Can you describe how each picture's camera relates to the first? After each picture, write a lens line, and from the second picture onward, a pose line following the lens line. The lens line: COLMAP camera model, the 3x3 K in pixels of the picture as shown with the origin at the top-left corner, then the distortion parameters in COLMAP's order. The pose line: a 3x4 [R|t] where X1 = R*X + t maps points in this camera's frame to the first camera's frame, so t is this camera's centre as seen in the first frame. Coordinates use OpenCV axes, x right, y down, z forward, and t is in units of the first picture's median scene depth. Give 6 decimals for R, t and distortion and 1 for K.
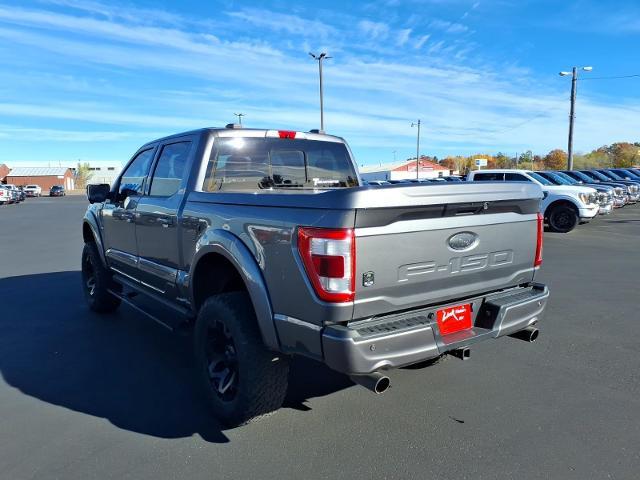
lens RADIAL K [[530.7, 0, 324.1], [0, 530.7, 249.9], [0, 0, 1]] dist [0.003084, -0.002806]
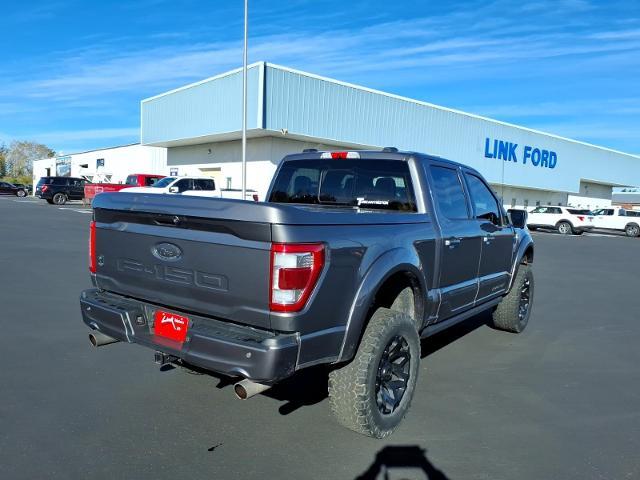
lens RADIAL K [[516.0, 0, 320.0], [0, 516.0, 240.0], [0, 0, 1]] dist [0.002123, -0.001788]
pose [[0.330461, 0.106080, -0.937839, 0.886789], [-0.176430, 0.983091, 0.049031, -0.094476], [0.927183, 0.149260, 0.343589, 0.629971]]
